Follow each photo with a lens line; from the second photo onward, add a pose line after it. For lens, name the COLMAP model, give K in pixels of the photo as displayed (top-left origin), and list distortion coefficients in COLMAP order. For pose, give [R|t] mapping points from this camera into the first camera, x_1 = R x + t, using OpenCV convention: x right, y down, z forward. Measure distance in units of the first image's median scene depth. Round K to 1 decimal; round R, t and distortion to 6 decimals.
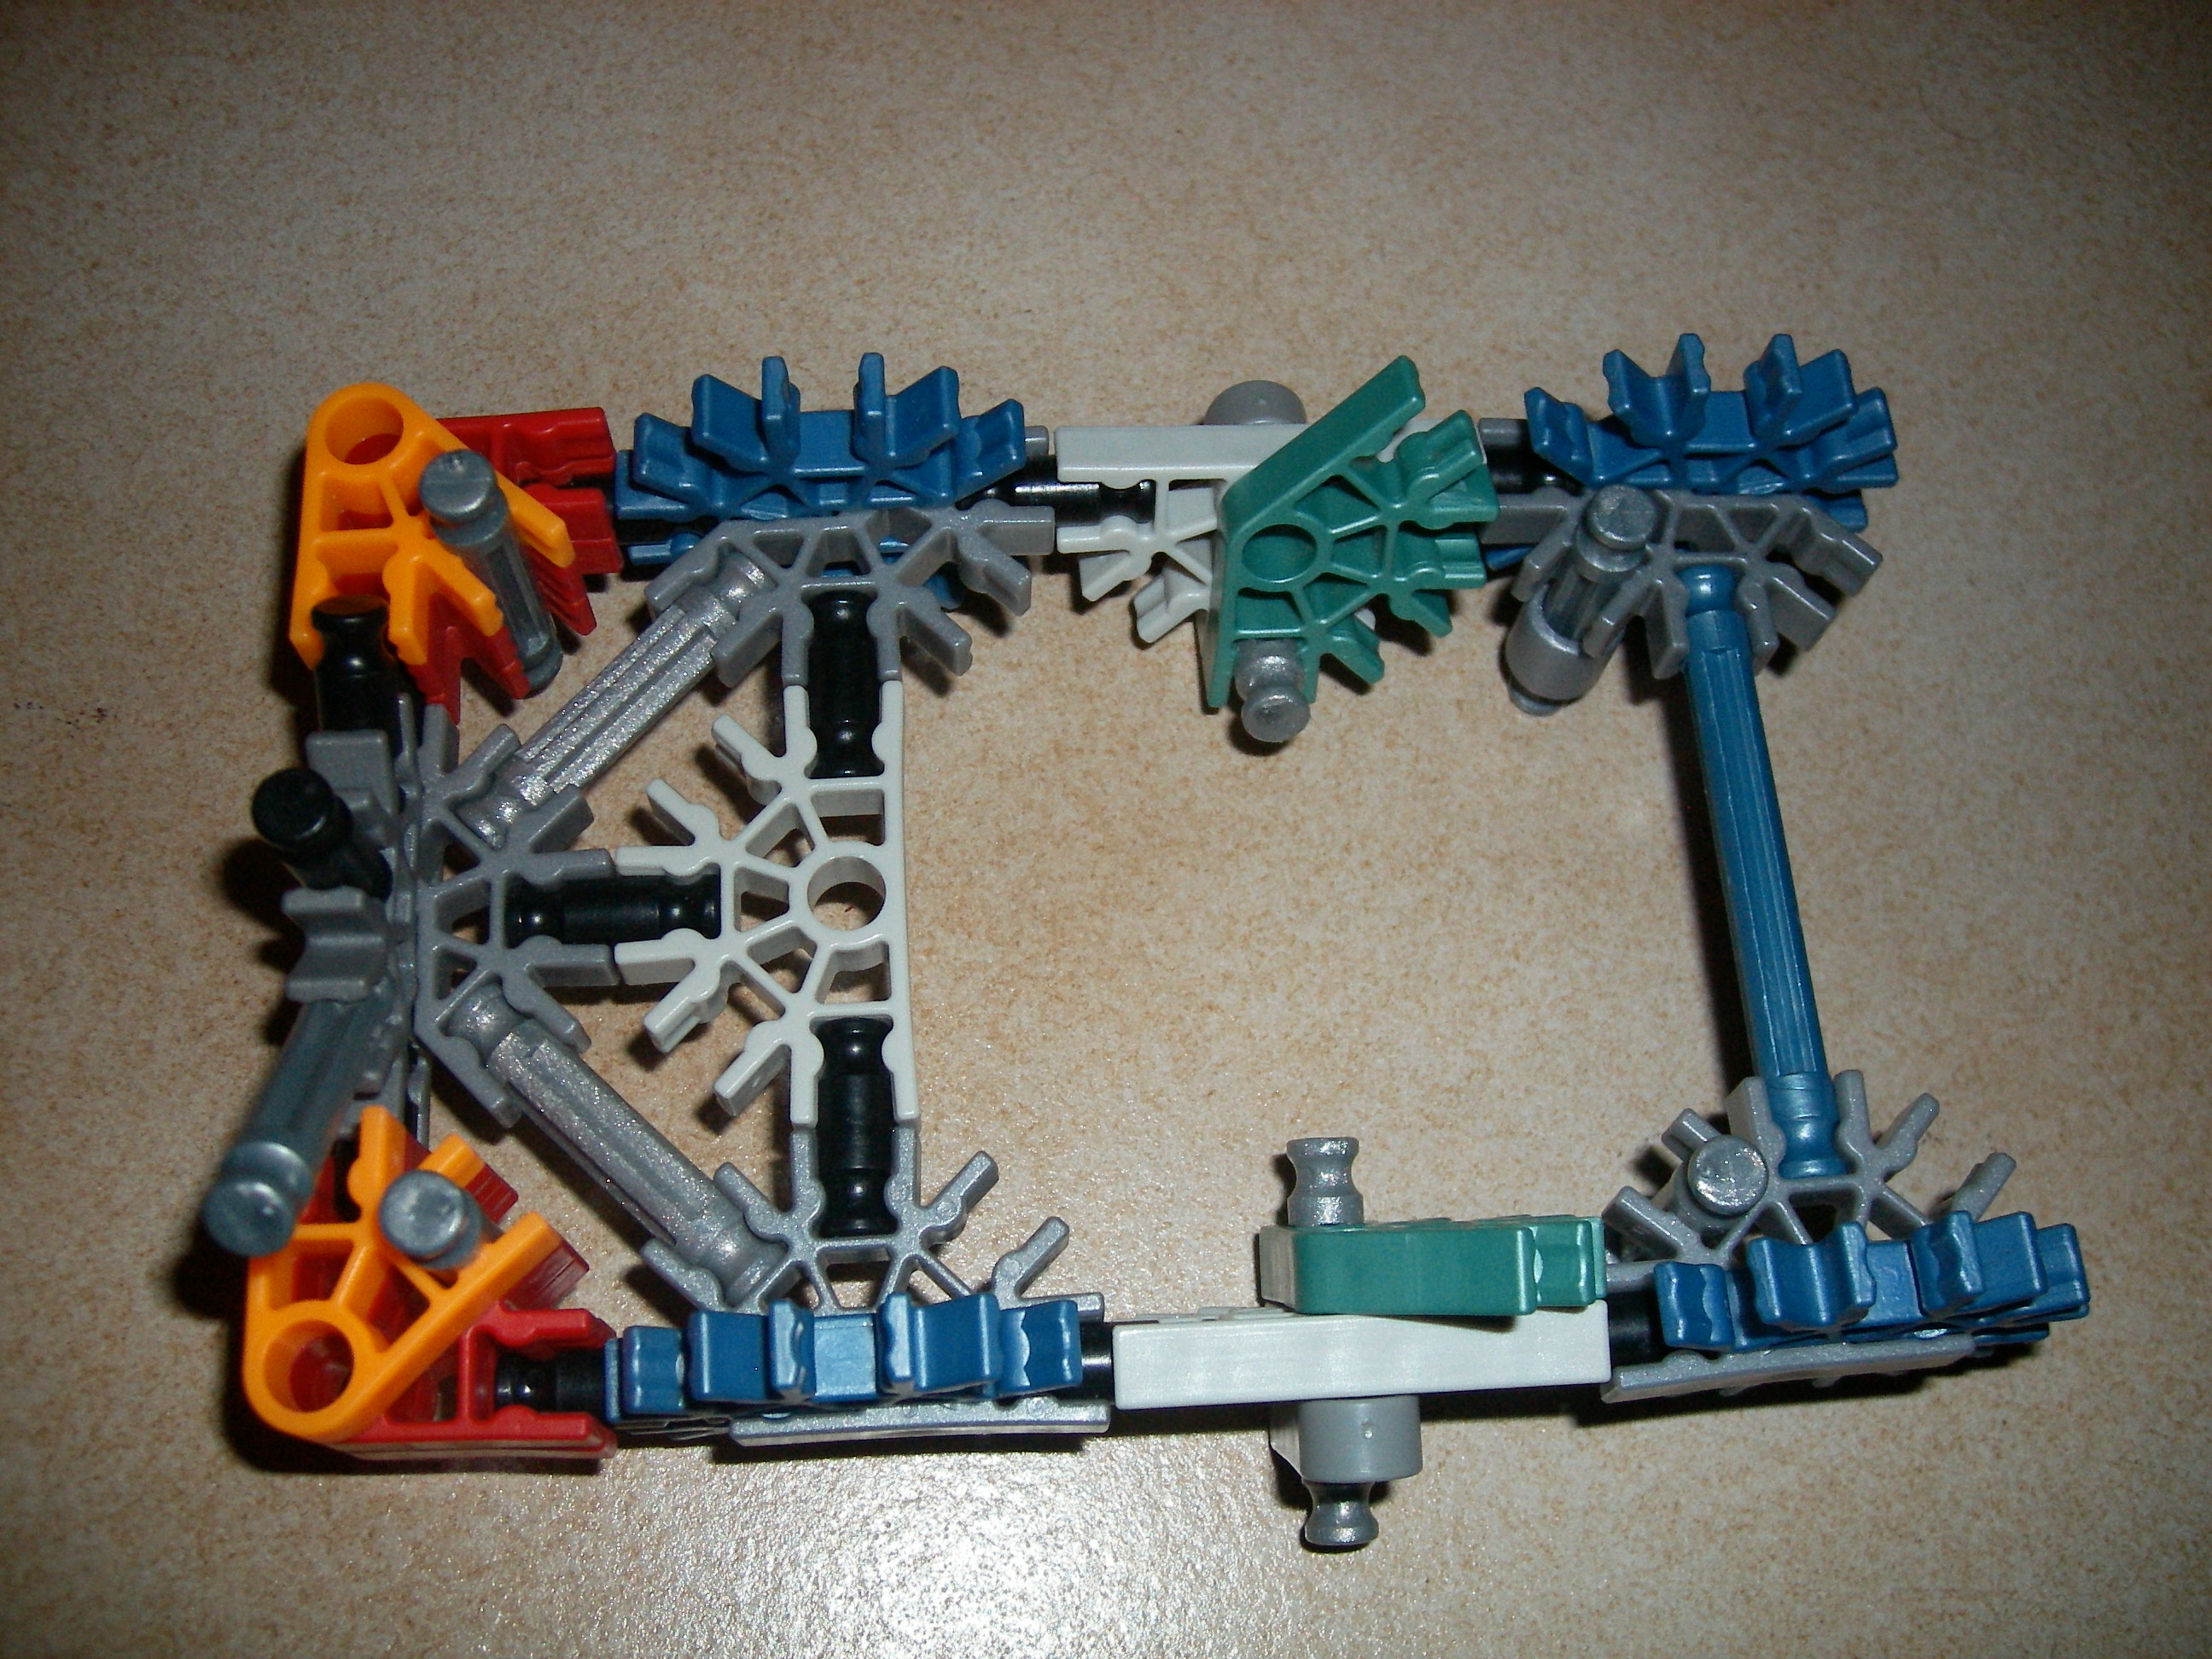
lens RADIAL K [[2302.4, 0, 1094.6], [0, 2302.4, 833.2], [0, 0, 1]] dist [-0.170078, 0.137789]
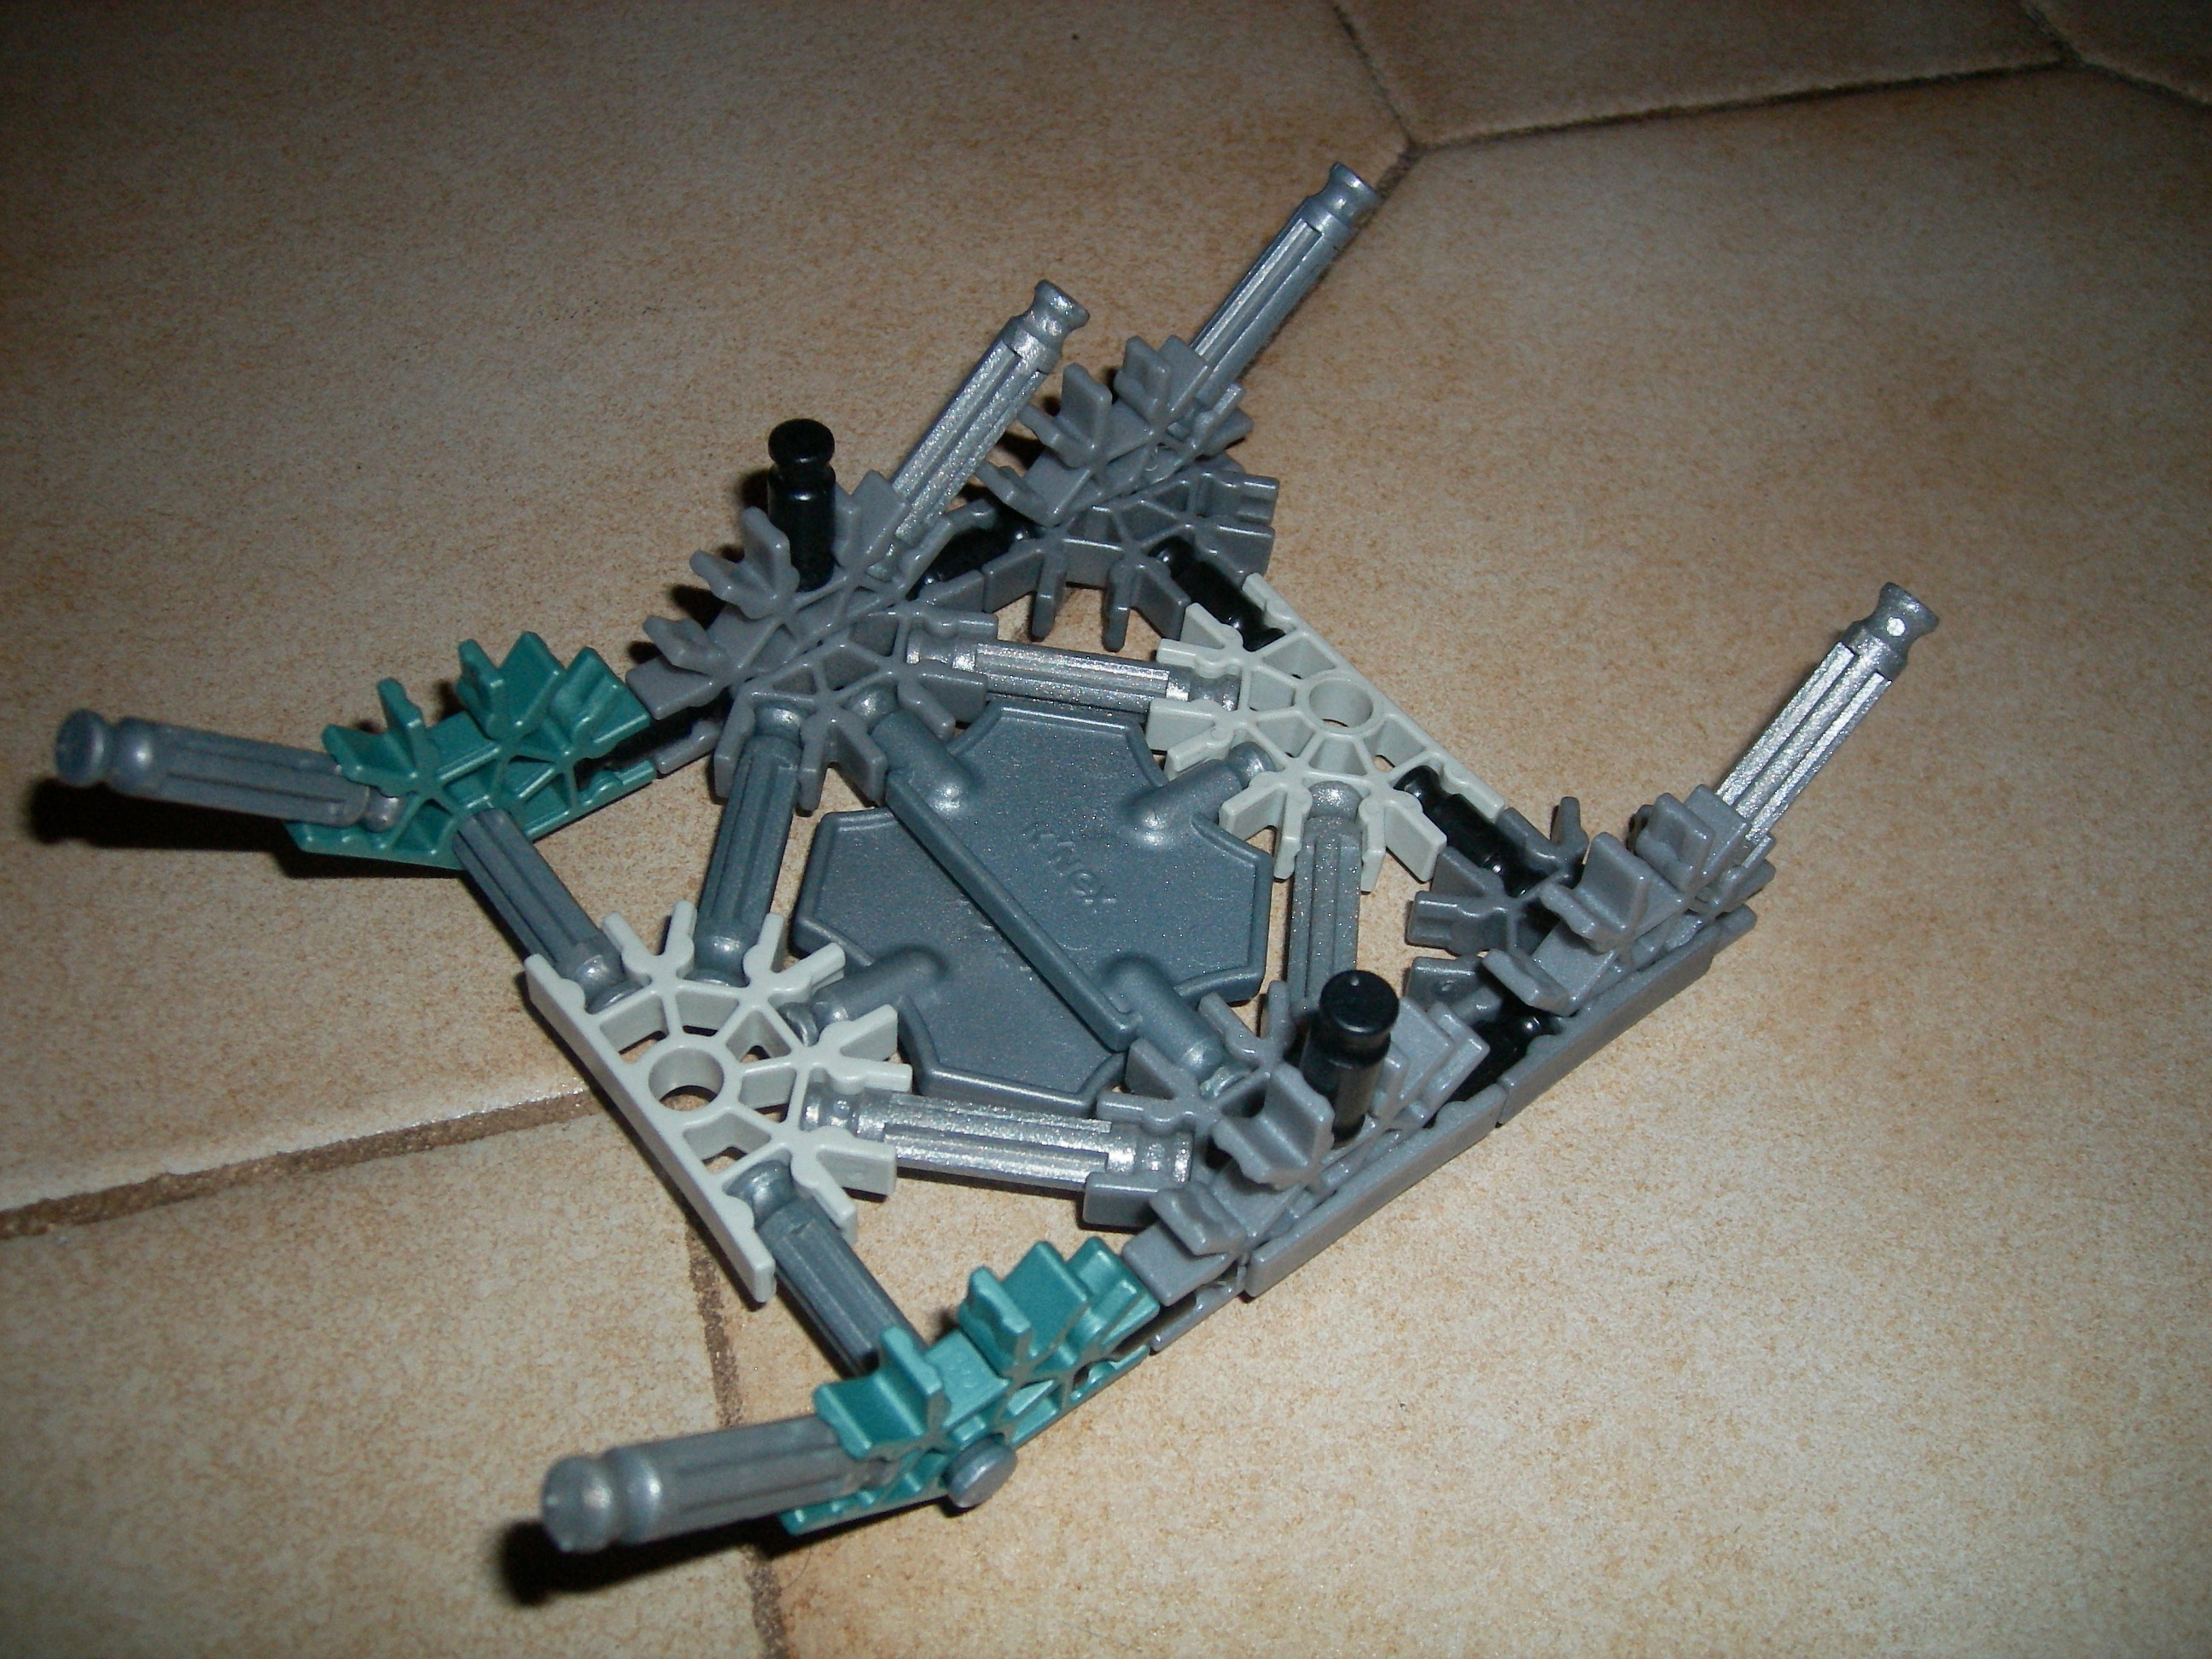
lens RADIAL K [[2291.5, 0, 1106.0], [0, 2291.5, 829.5], [0, 0, 1]] dist [-0.165031, 0.122373]
pose [[0.969682, -0.229604, 0.083663, 0.438200], [0.243024, 0.941966, -0.231602, 0.758749], [-0.025631, 0.244912, 0.969206, -0.177858]]
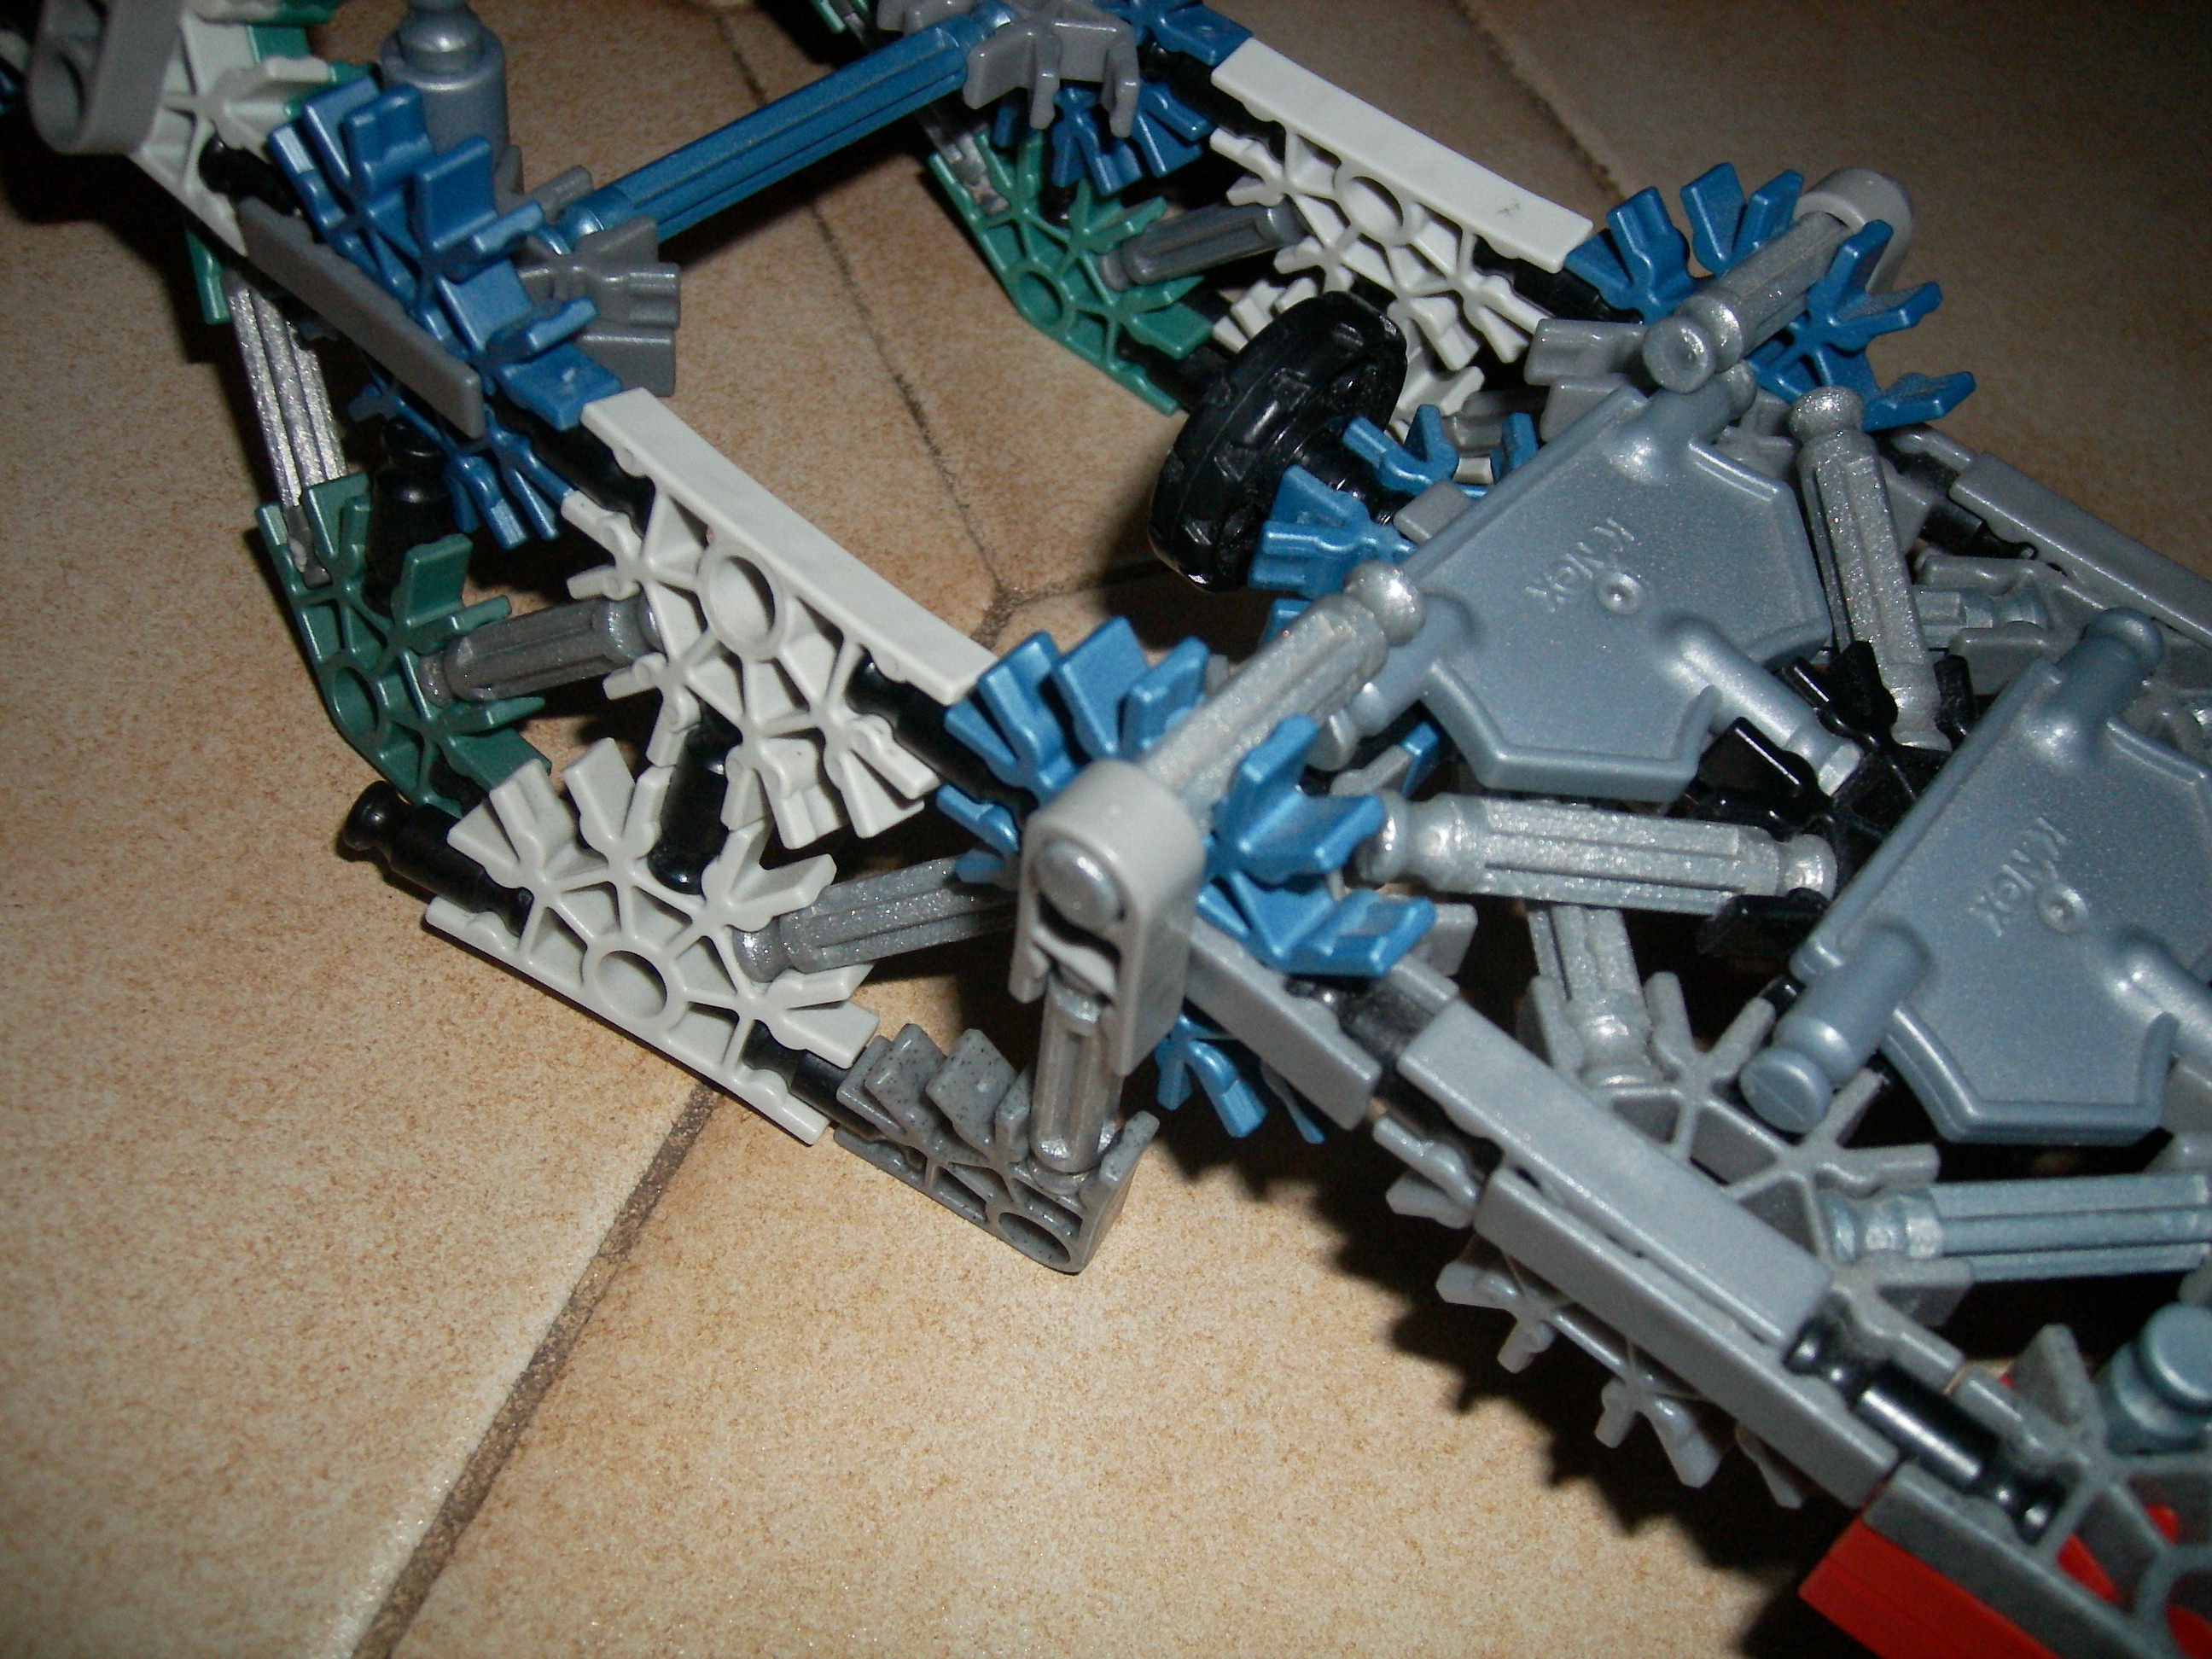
lens RADIAL K [[2302.4, 0, 1094.6], [0, 2302.4, 833.2], [0, 0, 1]] dist [-0.170078, 0.137789]
pose [[0.932585, -0.255763, 0.254698, 0.571545], [0.303569, 0.937501, -0.170109, 0.389214], [-0.195272, 0.235960, 0.951941, 0.053271]]
